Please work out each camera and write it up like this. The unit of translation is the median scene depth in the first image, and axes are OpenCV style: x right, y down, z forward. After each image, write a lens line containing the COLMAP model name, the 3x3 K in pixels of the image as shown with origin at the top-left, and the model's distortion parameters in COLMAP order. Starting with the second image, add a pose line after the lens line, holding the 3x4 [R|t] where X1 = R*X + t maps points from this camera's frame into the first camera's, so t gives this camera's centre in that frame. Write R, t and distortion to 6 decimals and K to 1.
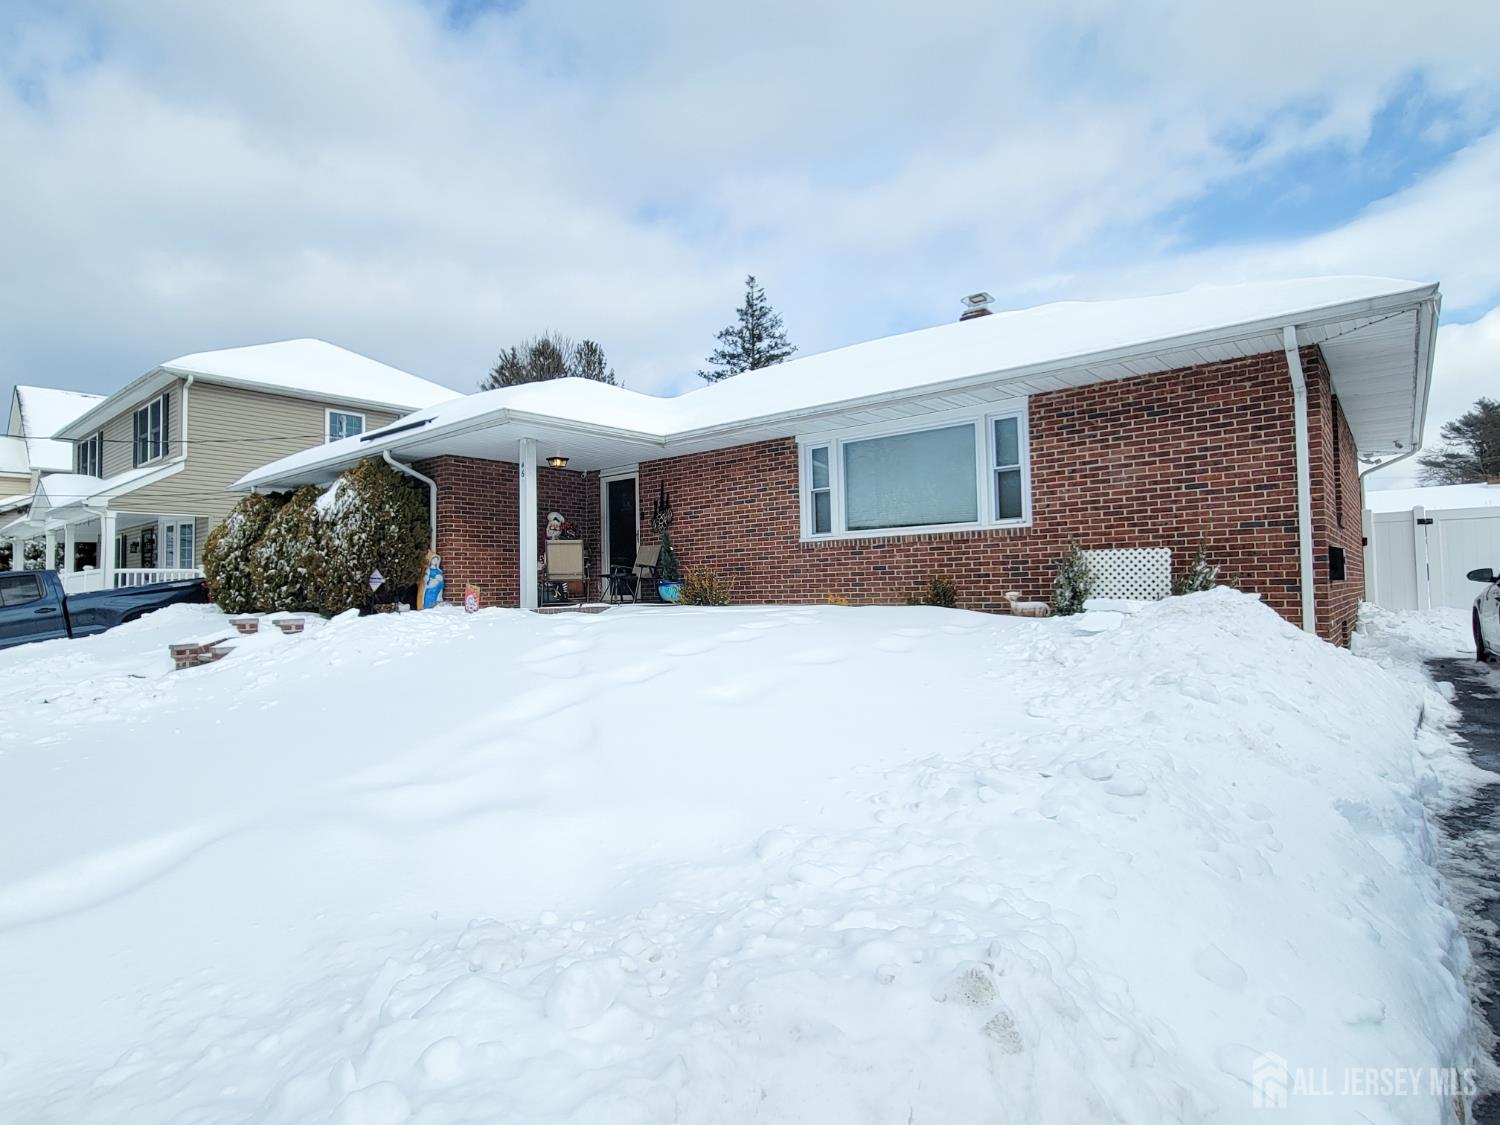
lens RADIAL K [[791.1, 0, 781.9], [0, 791.1, 561.3], [0, 0, 1]] dist [-0.001427, 0.000000]
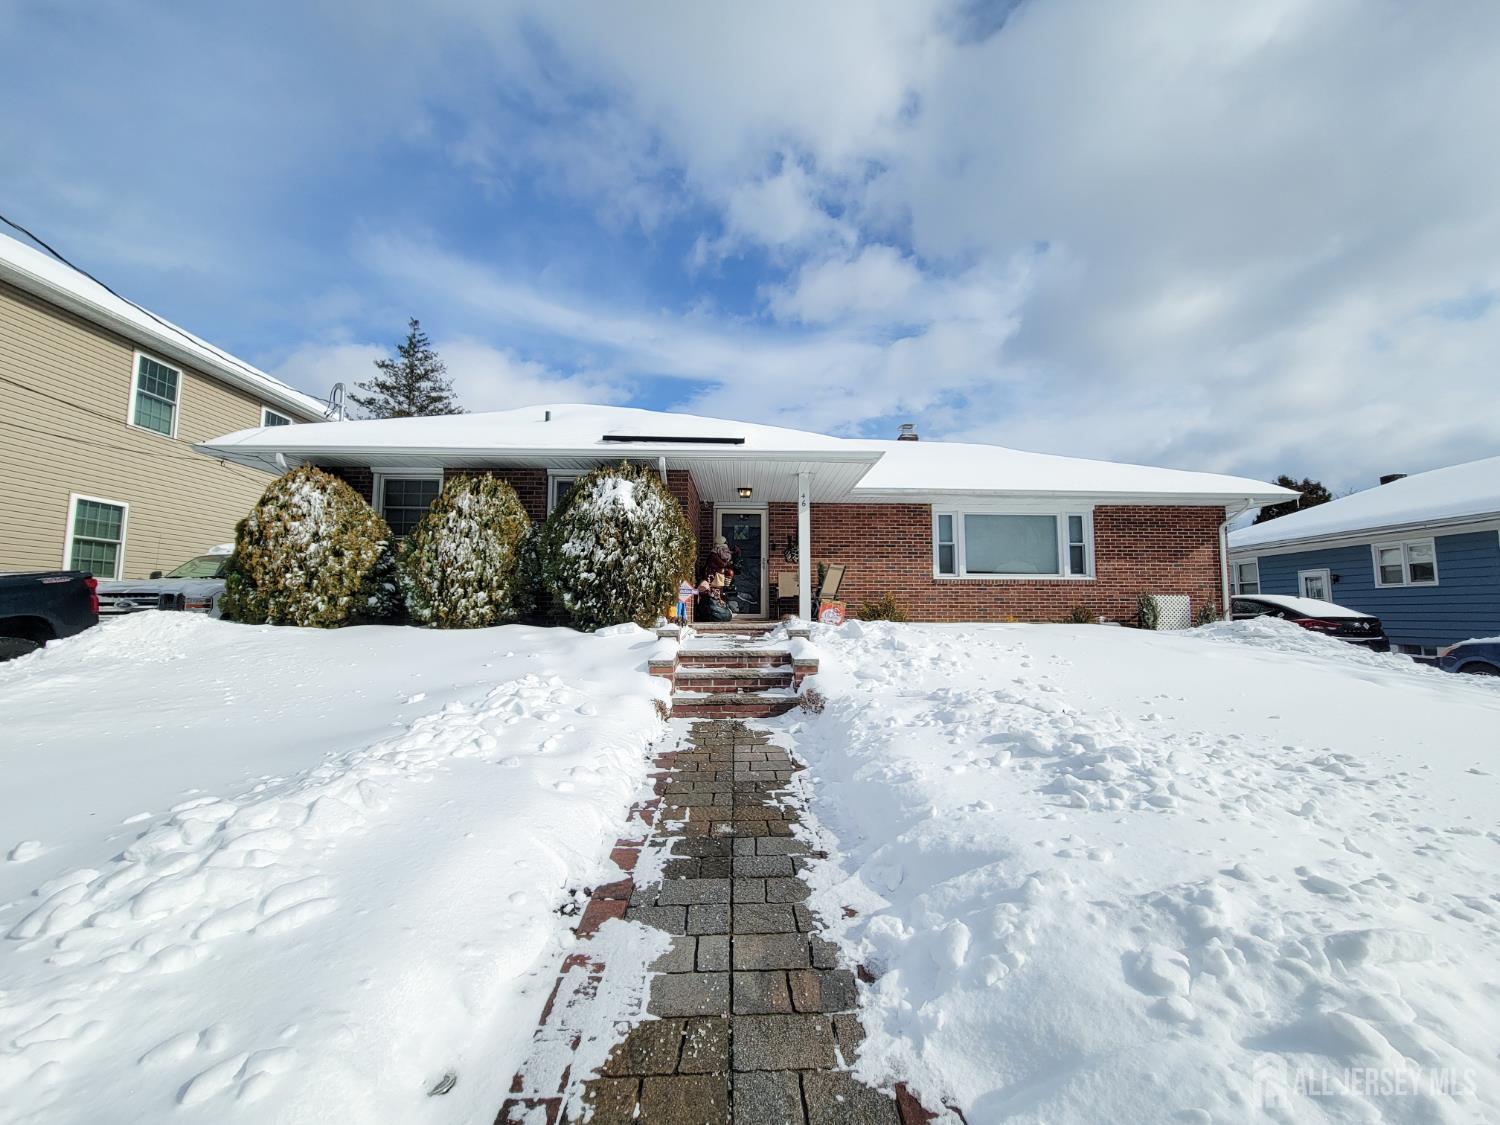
lens RADIAL K [[611.8, 0, 763.2], [0, 611.8, 560.0], [0, 0, 1]] dist [0.002138, 0.000270]
pose [[0.755136, 0.082118, 0.650404, -0.921670], [-0.040890, 0.996092, -0.078290, 0.040495], [-0.654291, 0.032525, 0.755543, 0.369547]]
